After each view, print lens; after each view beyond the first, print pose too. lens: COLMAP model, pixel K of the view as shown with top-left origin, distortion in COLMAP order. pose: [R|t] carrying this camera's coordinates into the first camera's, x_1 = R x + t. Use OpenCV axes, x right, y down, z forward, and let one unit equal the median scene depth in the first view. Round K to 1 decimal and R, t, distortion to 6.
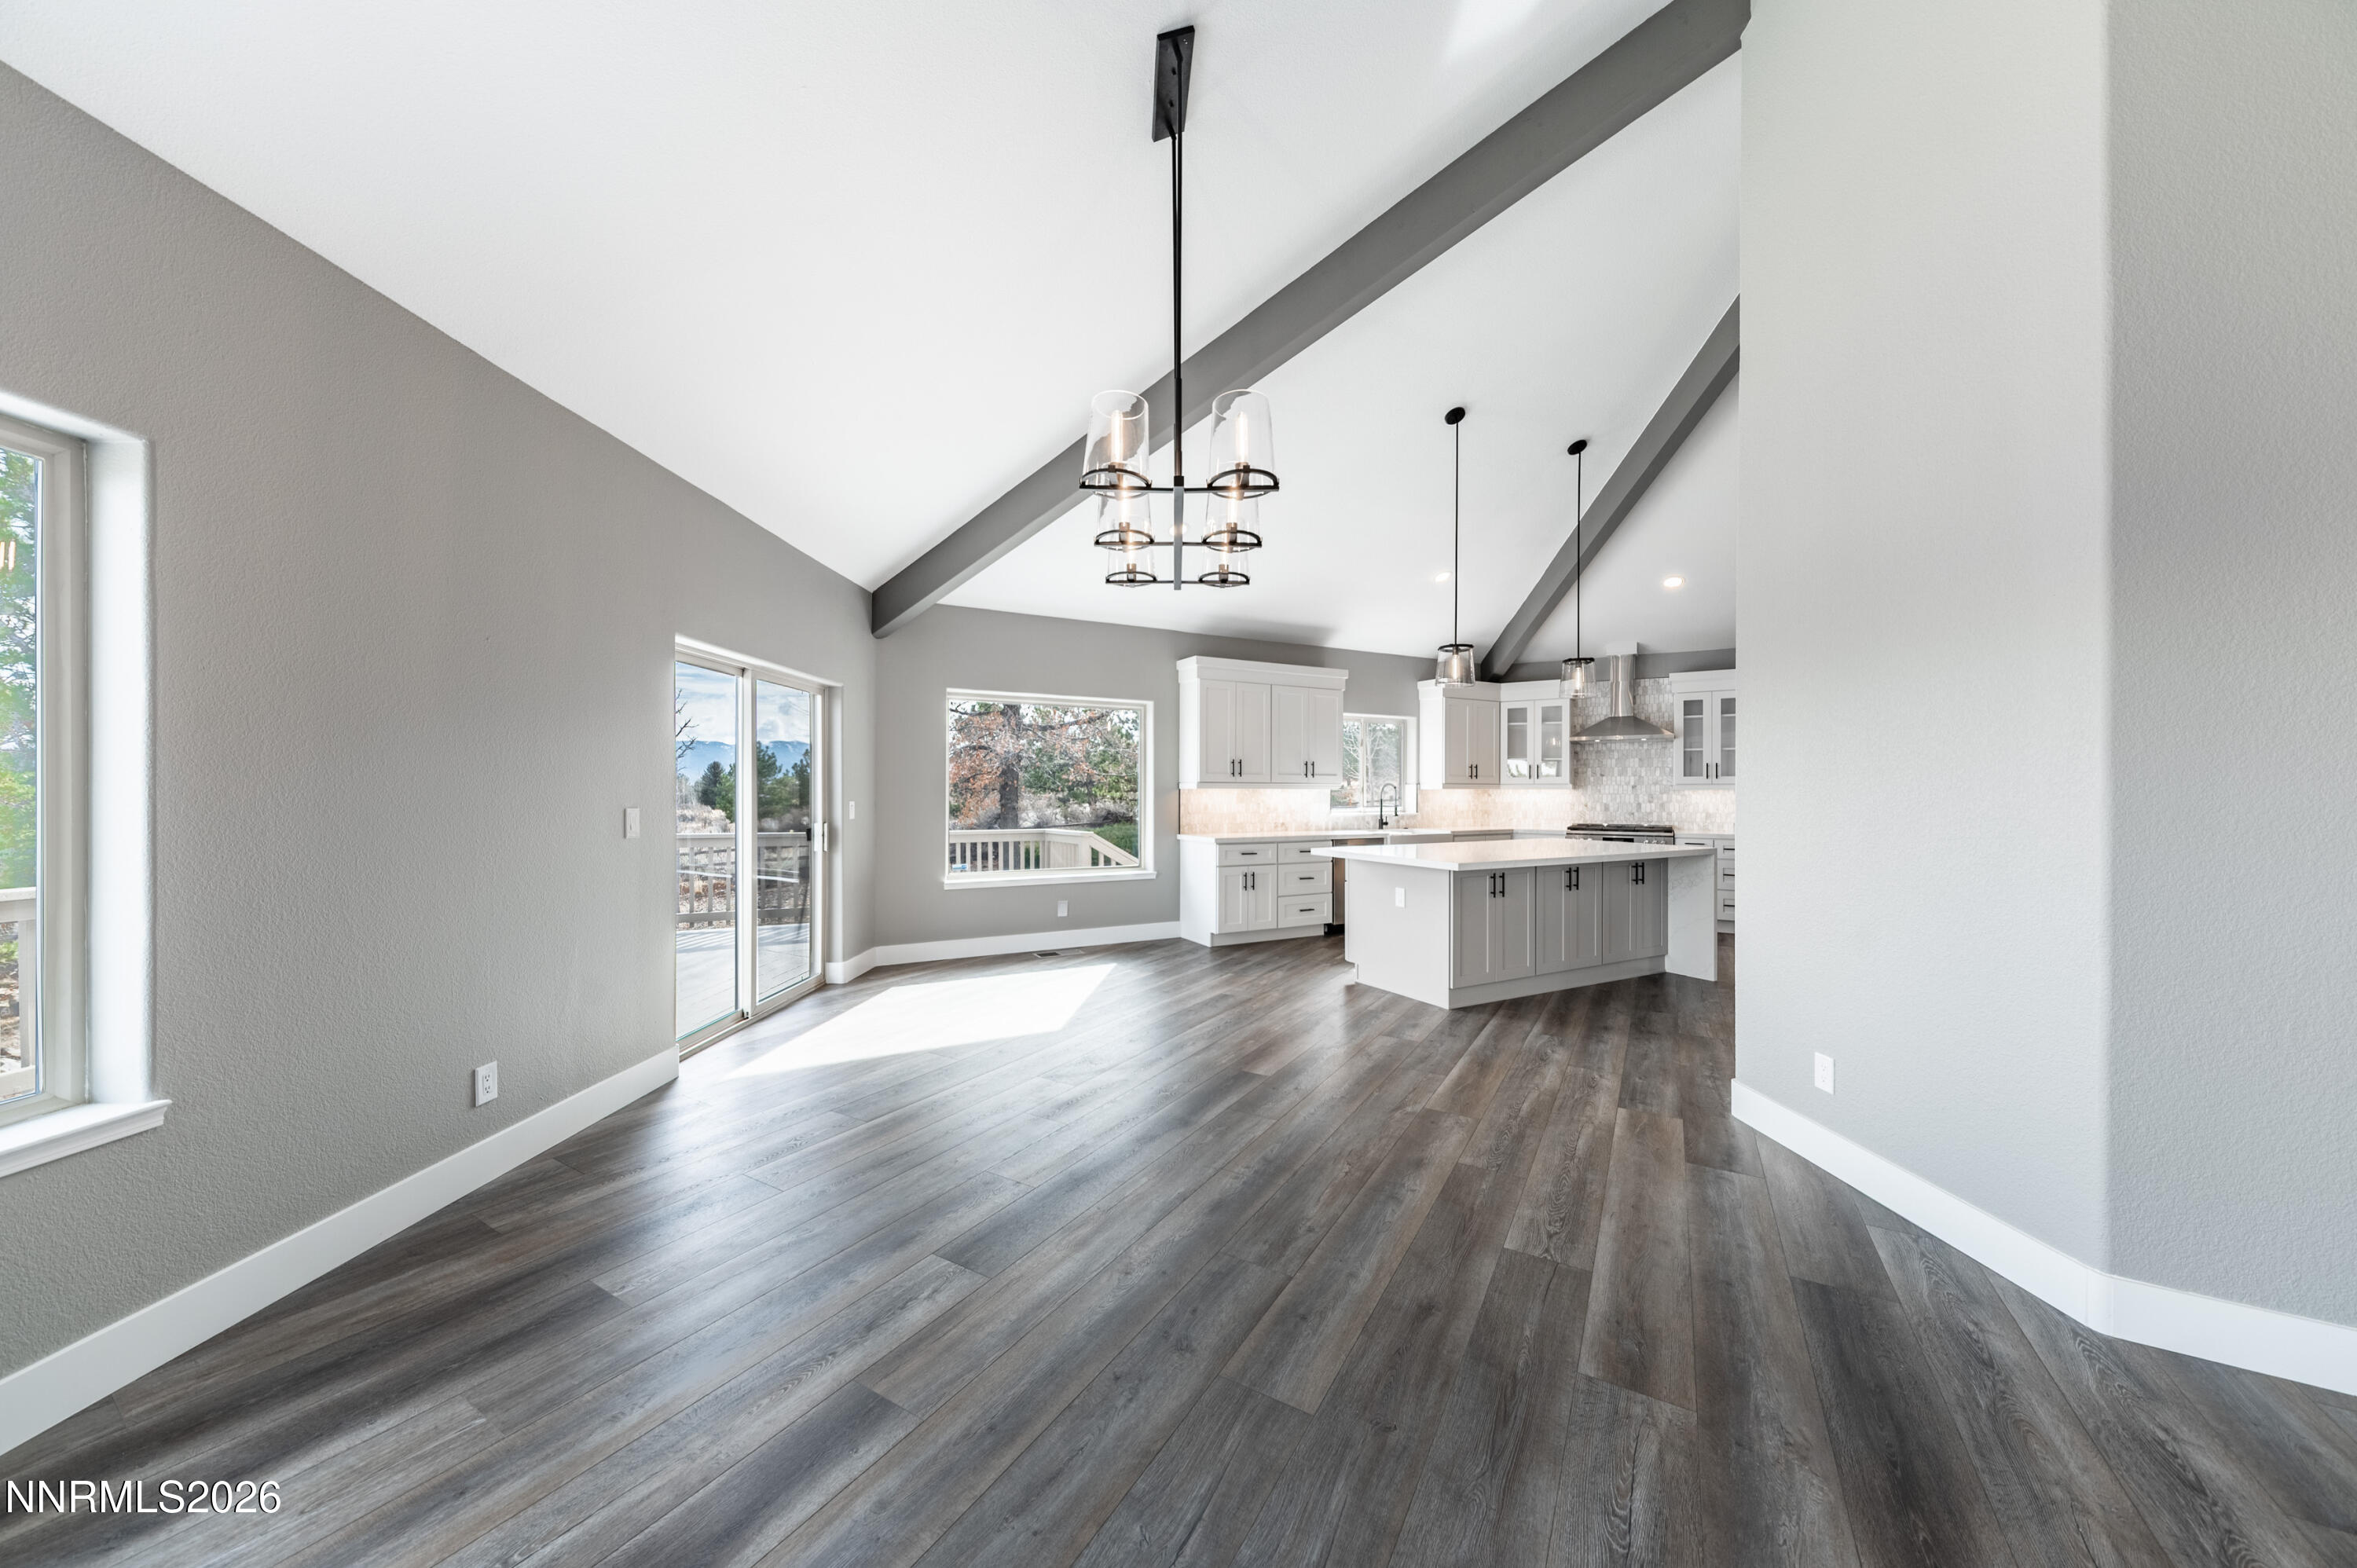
lens RADIAL K [[801.1, 0, 1171.3], [0, 801.1, 798.1], [0, 0, 1]] dist [0.000565, -0.002234]
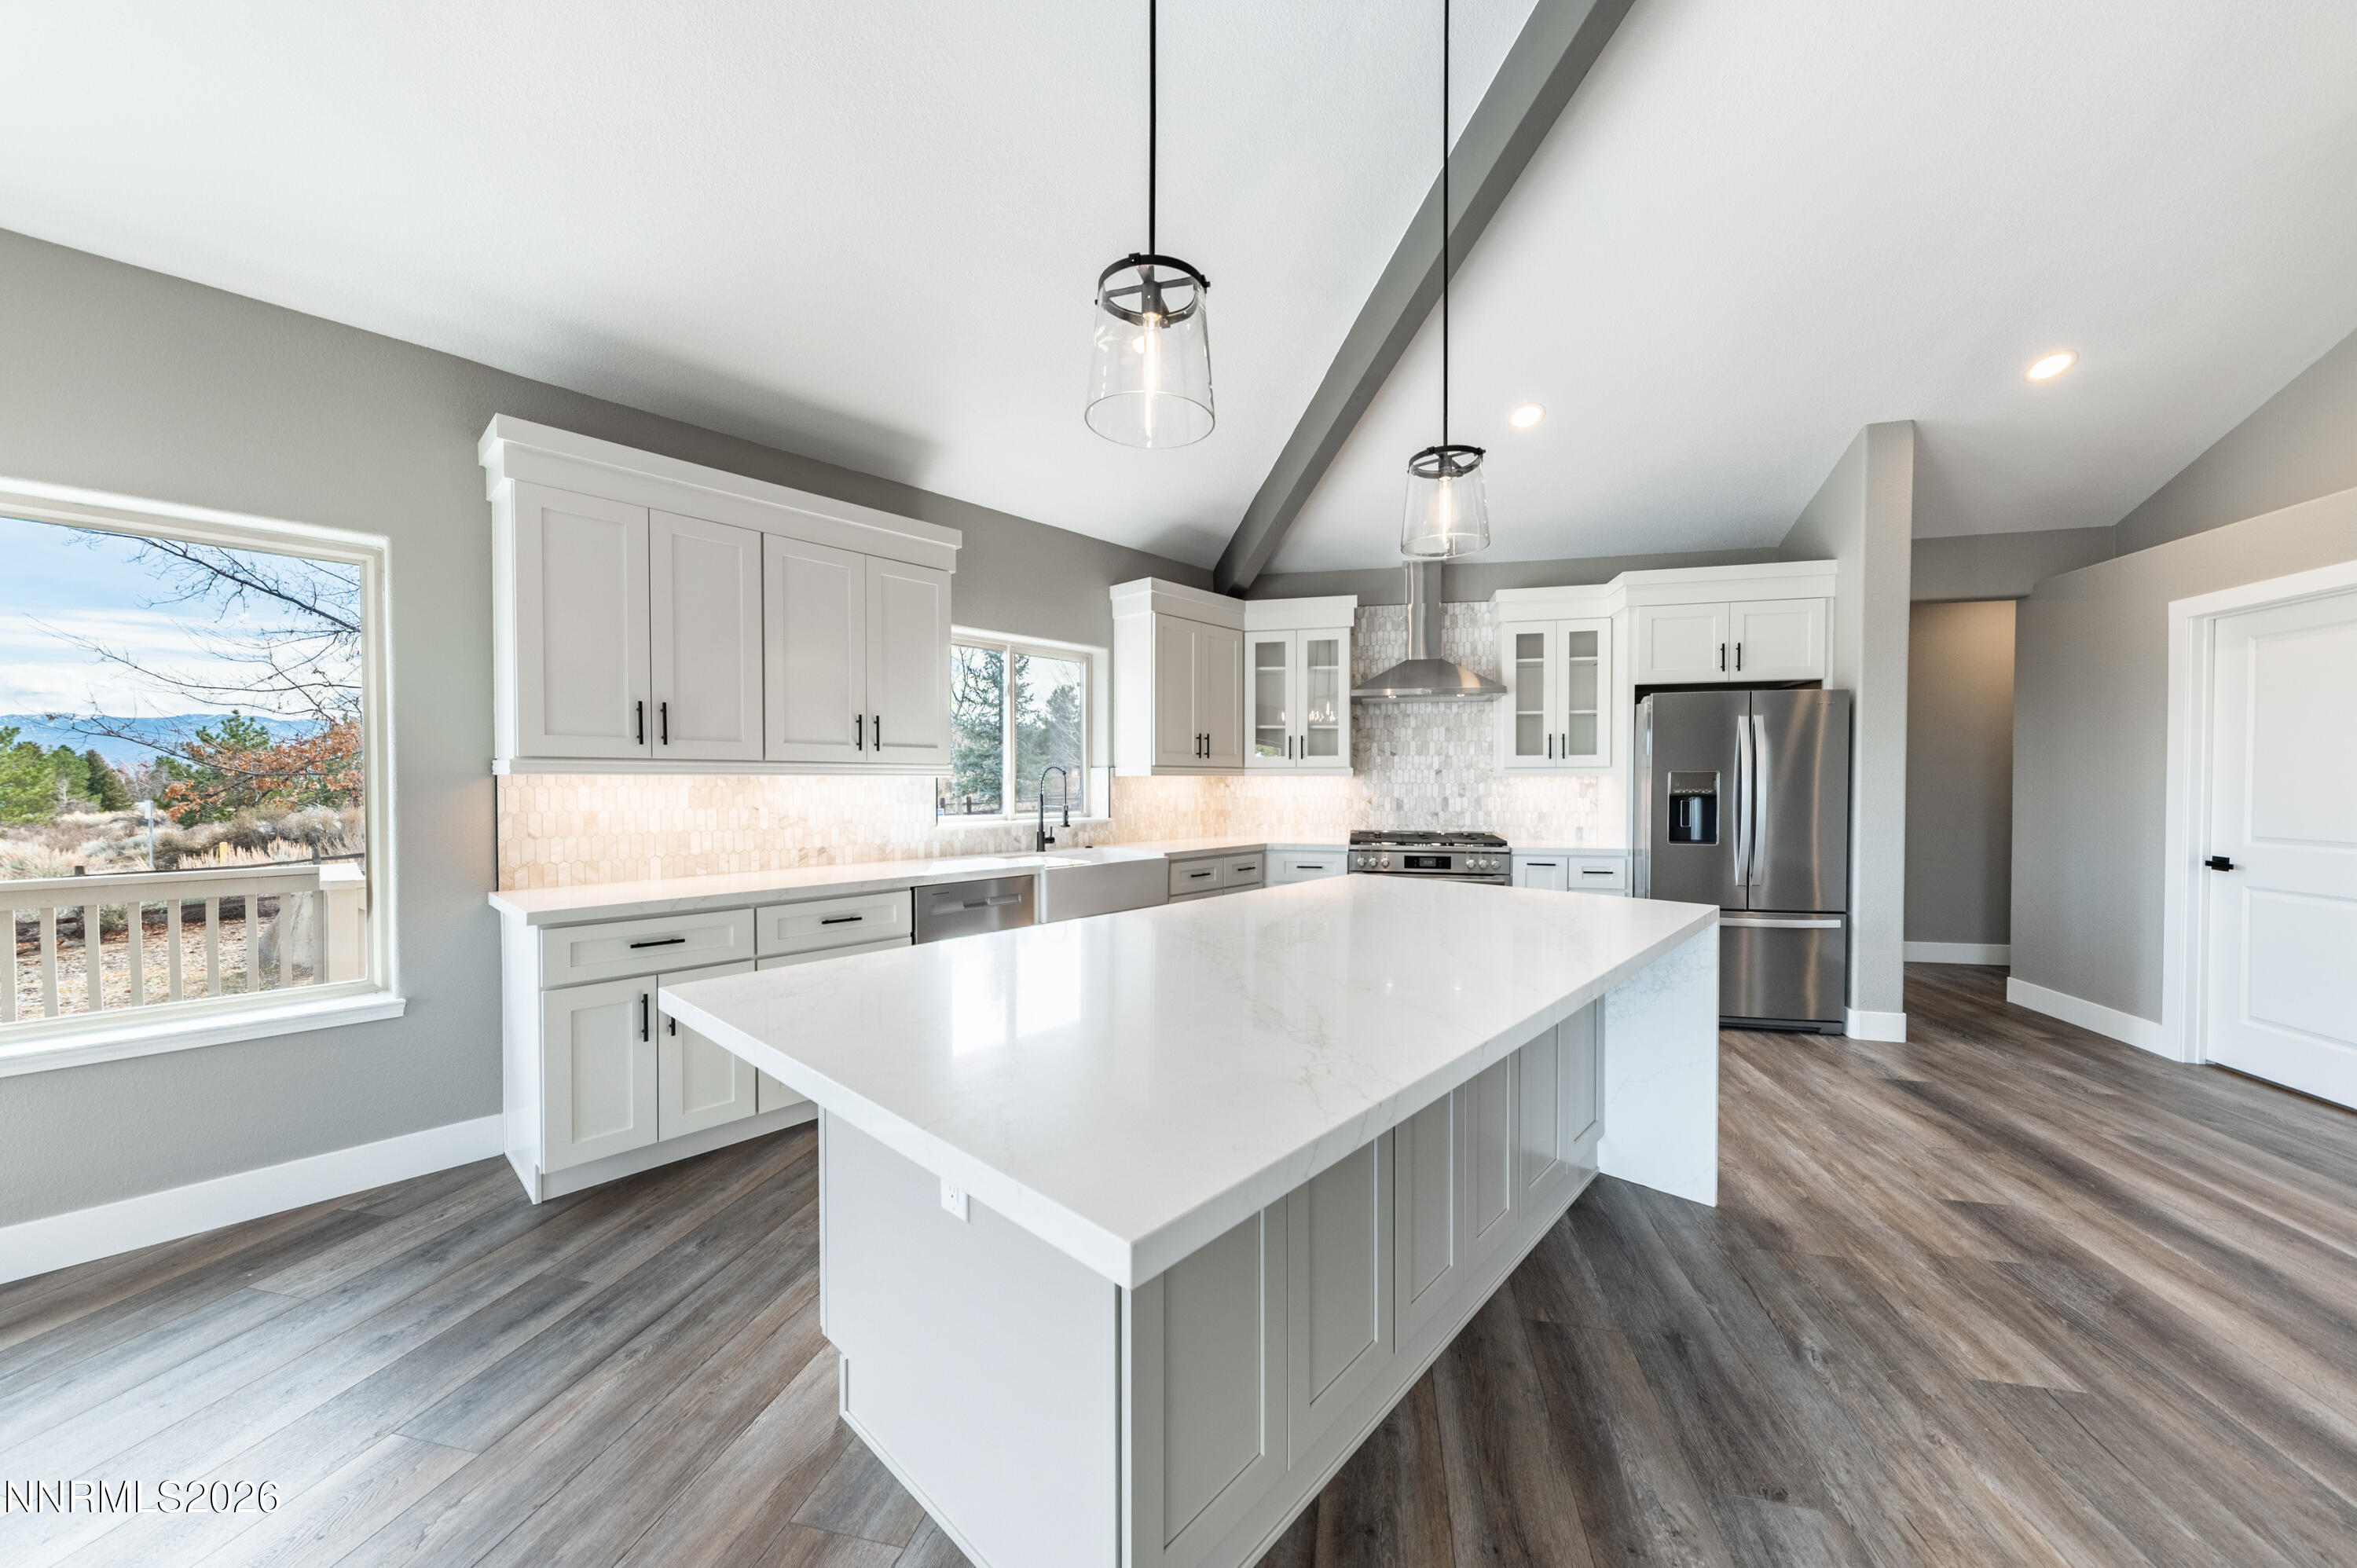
lens RADIAL K [[831.4, 0, 1177.2], [0, 831.4, 797.5], [0, 0, 1]] dist [0.002286, -0.000132]
pose [[0.945042, -0.009159, 0.326821, 0.176430], [0.004886, 0.999892, 0.013893, -0.004388], [-0.326913, -0.011533, 0.944984, 0.474407]]
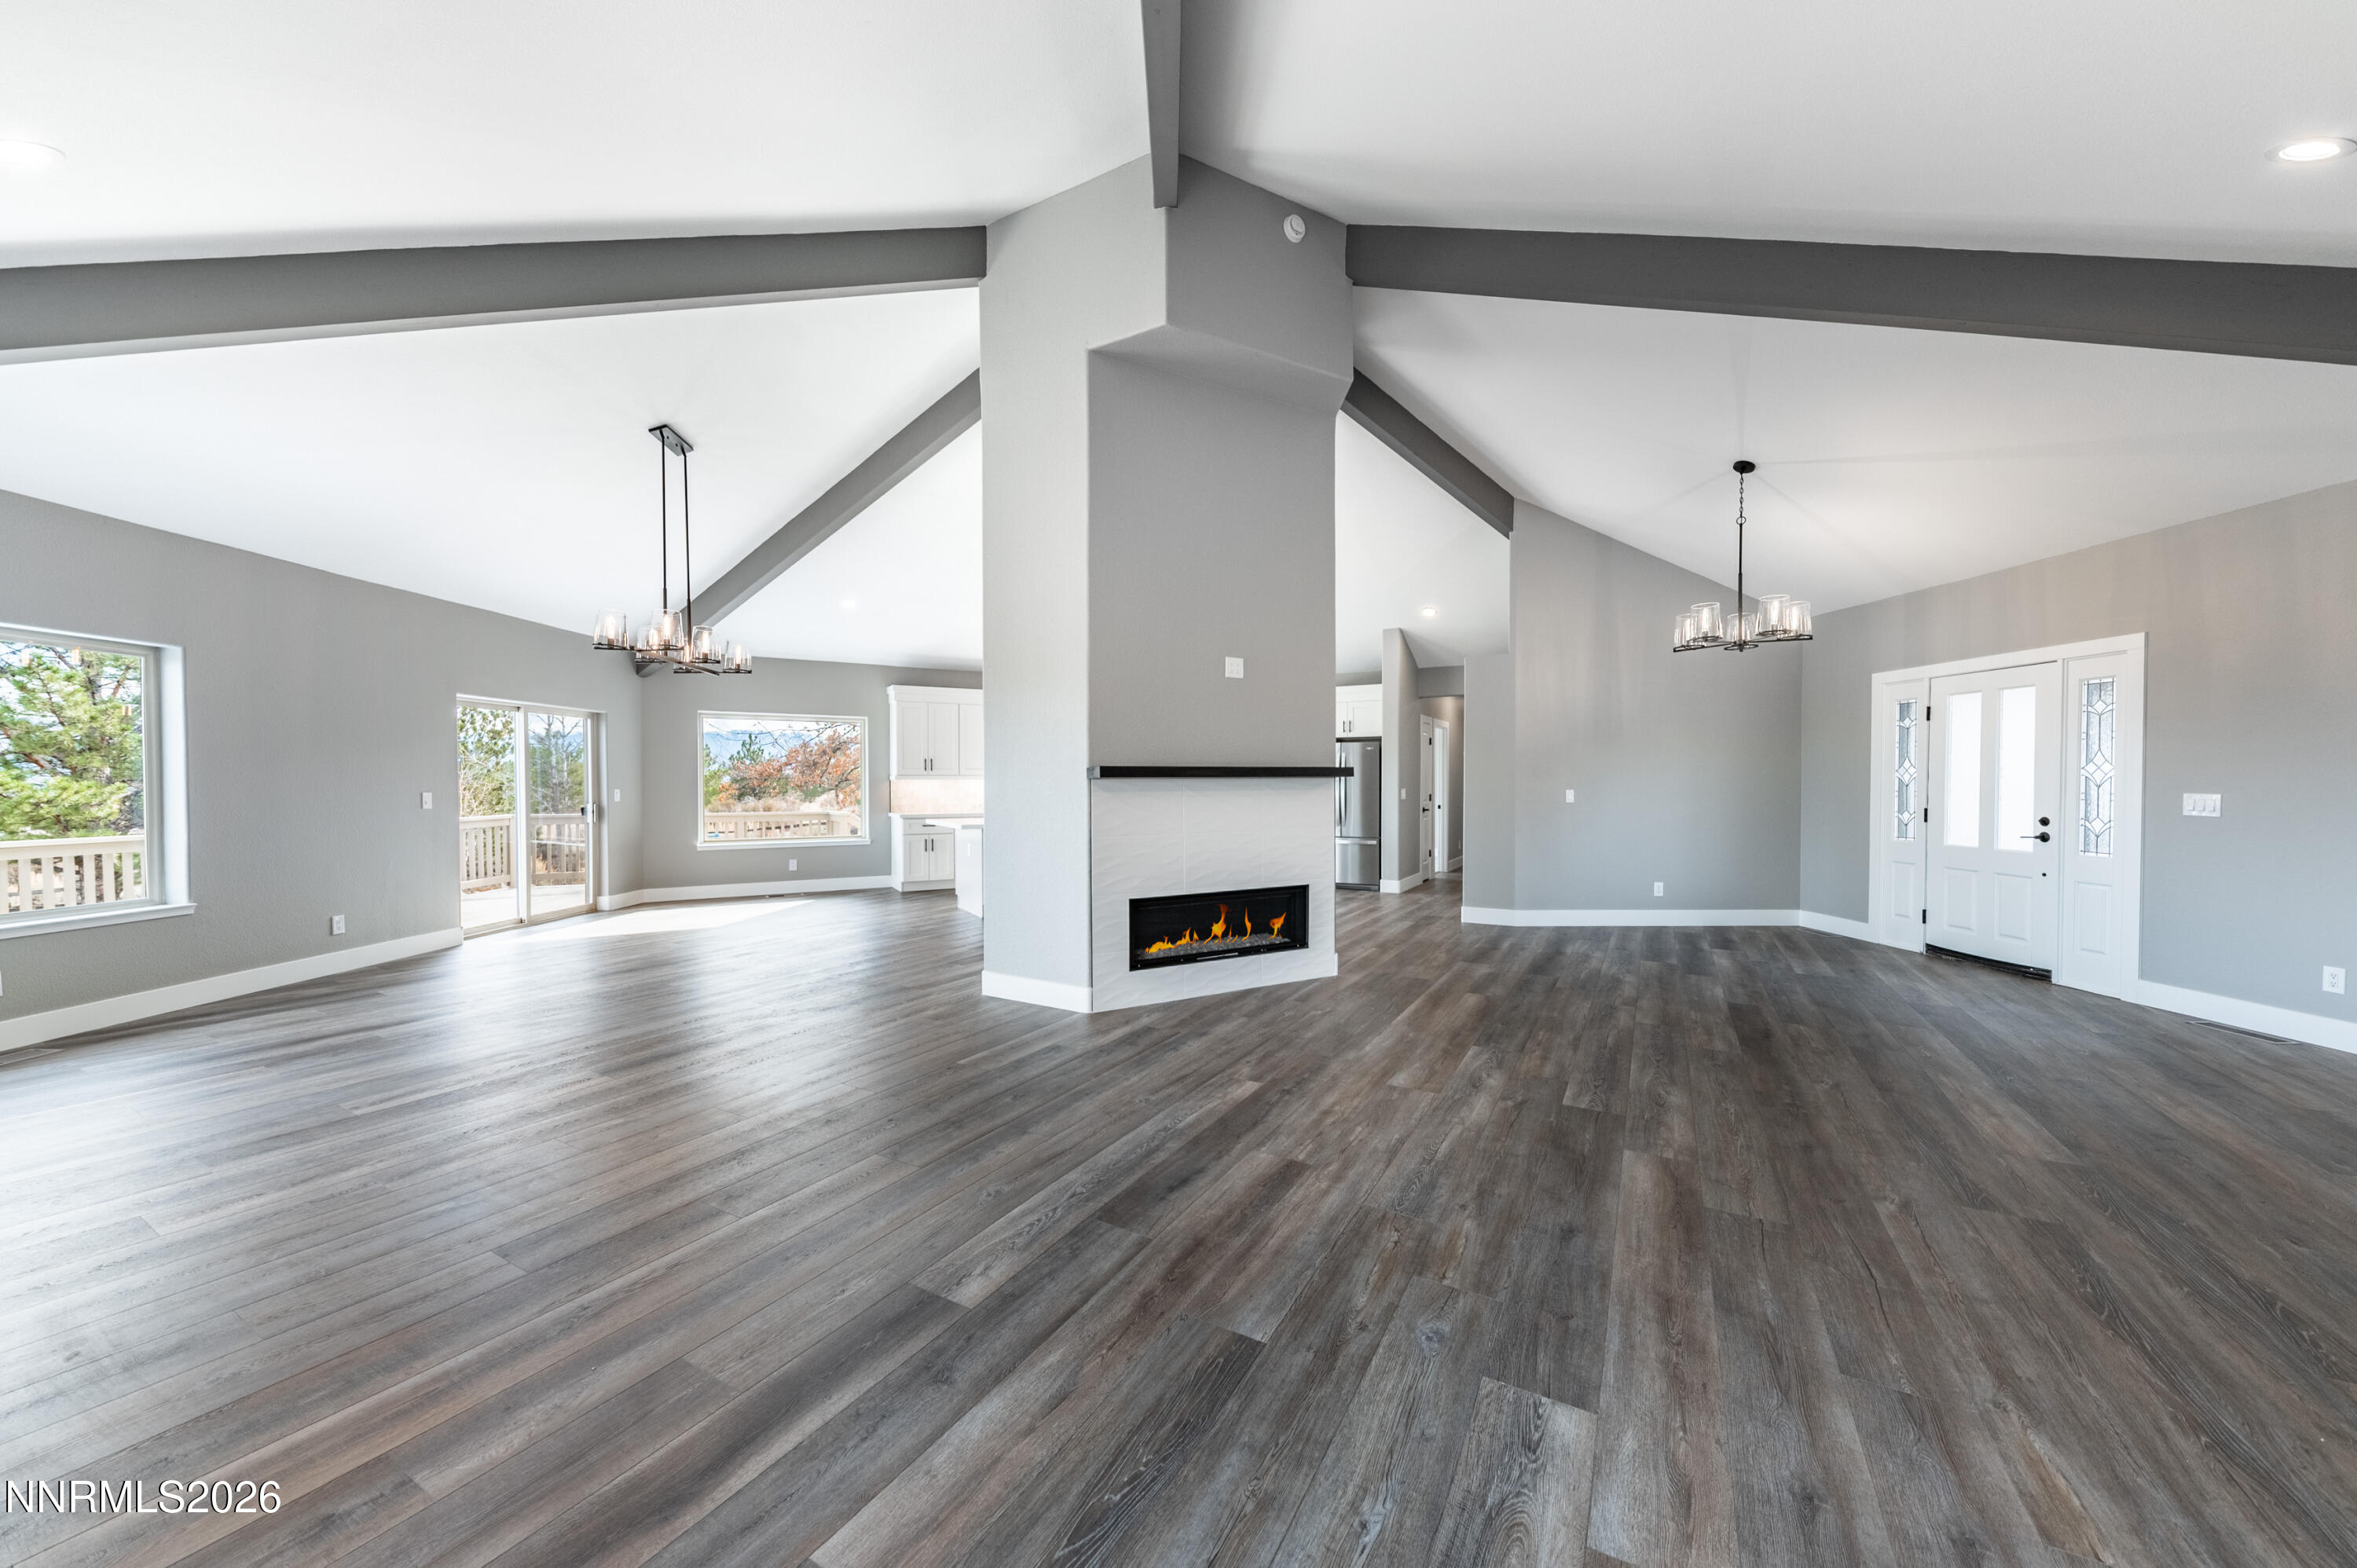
lens RADIAL K [[831.4, 0, 1177.2], [0, 831.4, 797.5], [0, 0, 1]] dist [0.002286, -0.000132]
pose [[0.999552, -0.002387, 0.029838, 0.429155], [0.001984, 0.999906, 0.013546, 0.000701], [-0.029868, -0.013480, 0.999463, -0.417330]]
